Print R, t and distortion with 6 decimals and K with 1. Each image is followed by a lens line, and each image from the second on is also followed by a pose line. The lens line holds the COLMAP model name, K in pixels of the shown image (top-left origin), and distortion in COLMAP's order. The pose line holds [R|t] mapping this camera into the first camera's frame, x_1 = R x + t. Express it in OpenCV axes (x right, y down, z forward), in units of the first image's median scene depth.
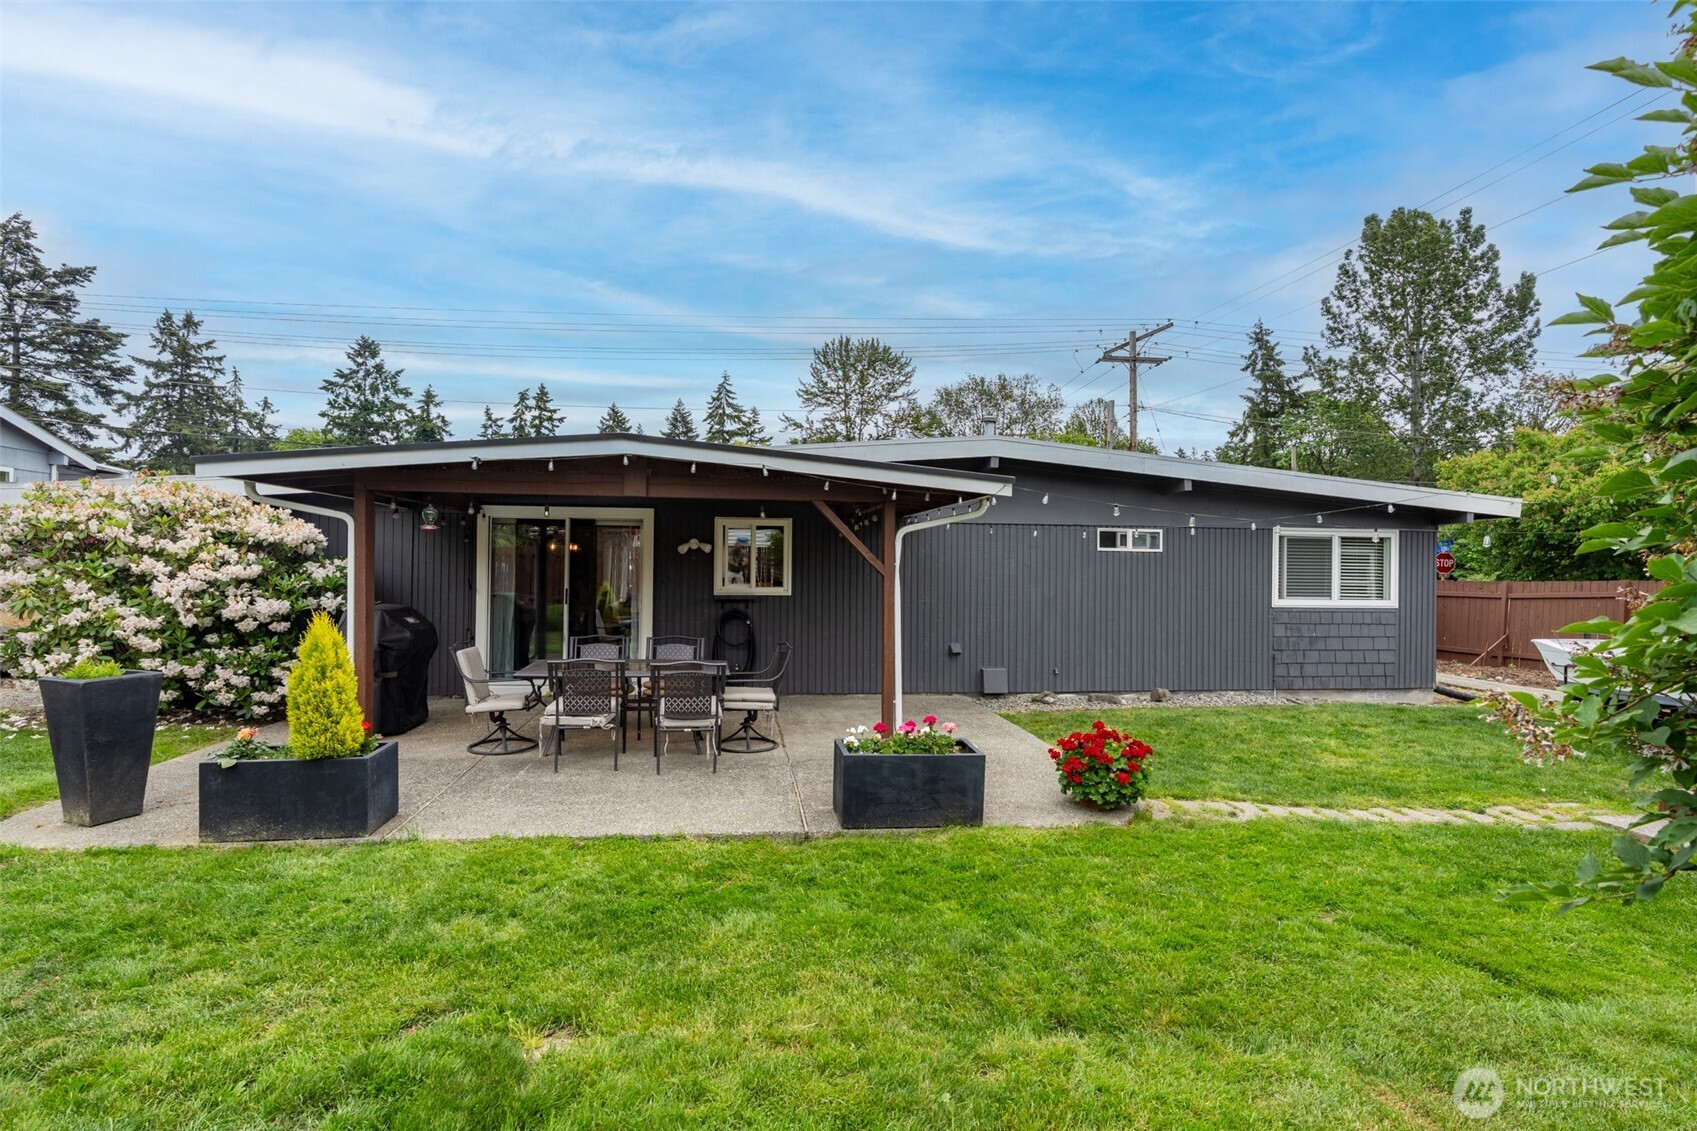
lens RADIAL K [[808.3, 0, 861.9], [0, 808.3, 566.0], [0, 0, 1]] dist [-0.012471, 0.005351]
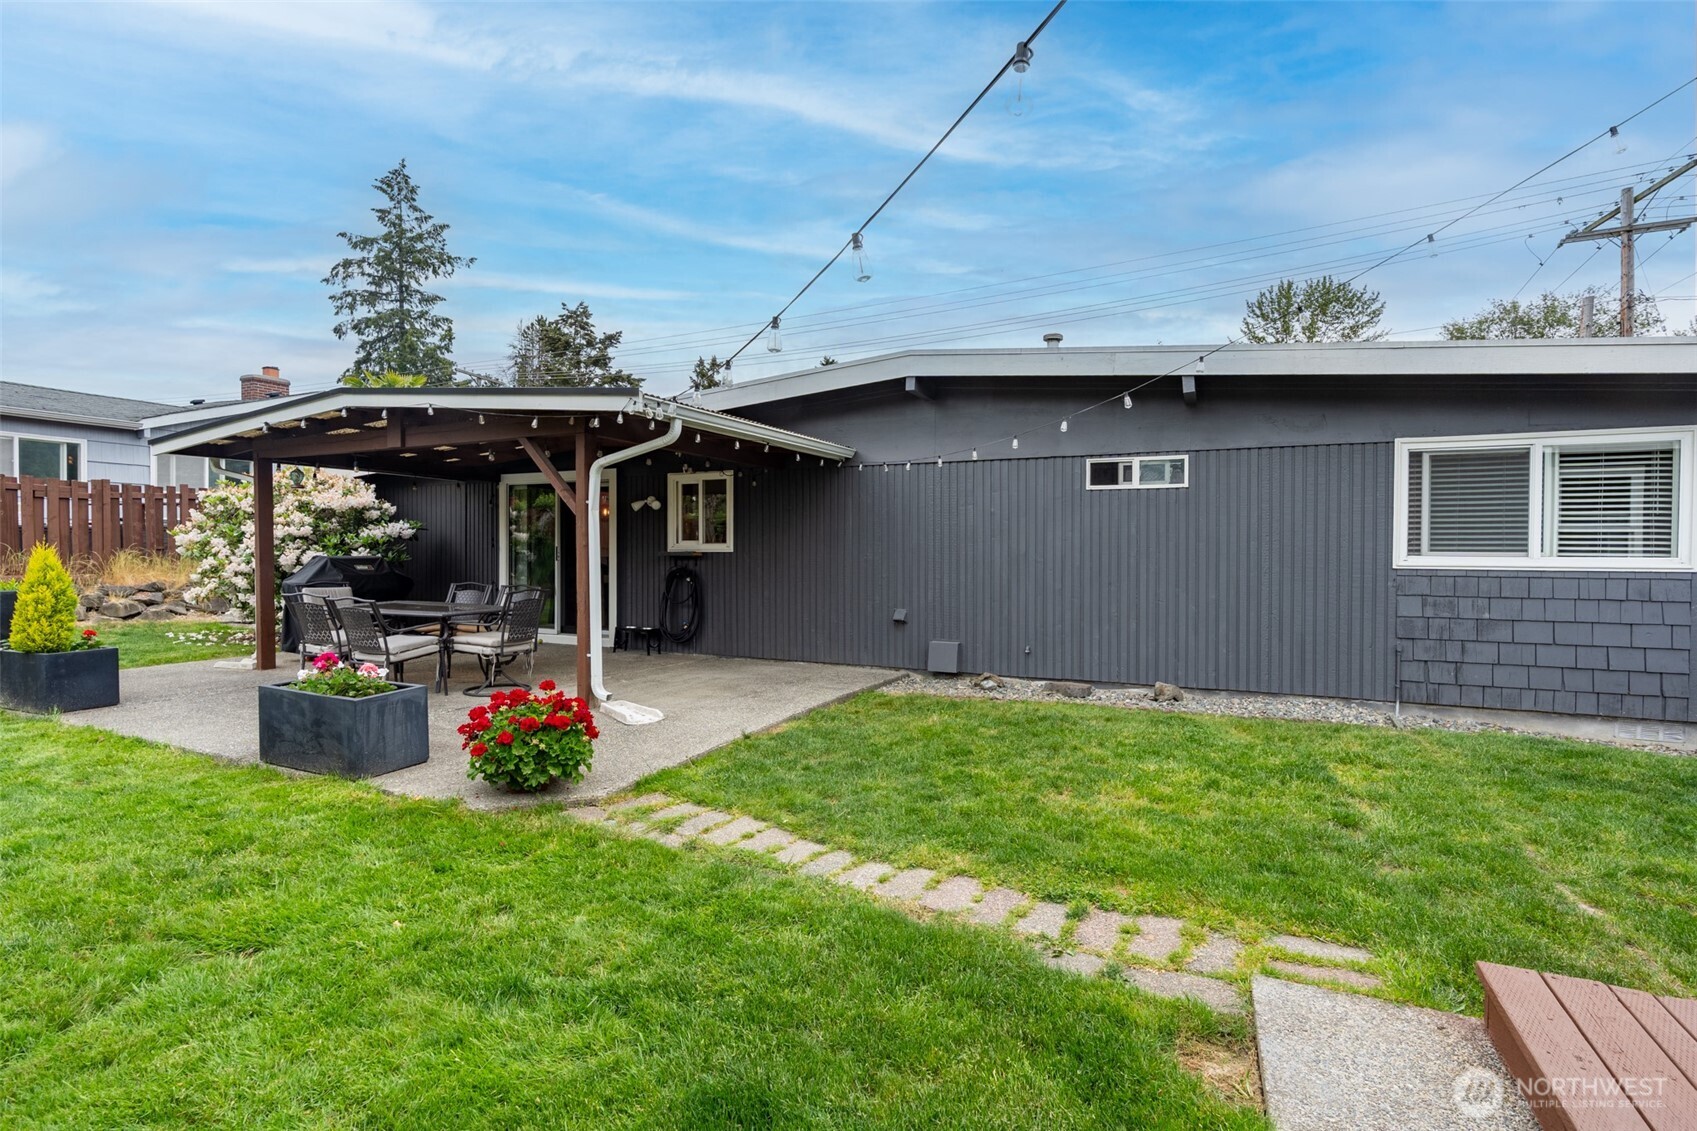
lens RADIAL K [[808.3, 0, 846.0], [0, 808.3, 564.6], [0, 0, 1]] dist [-0.012471, 0.005351]
pose [[0.843608, -0.000131, -0.536960, 0.490329], [0.007995, 0.999892, 0.012316, 0.037413], [0.536900, -0.014683, 0.843518, 0.255642]]
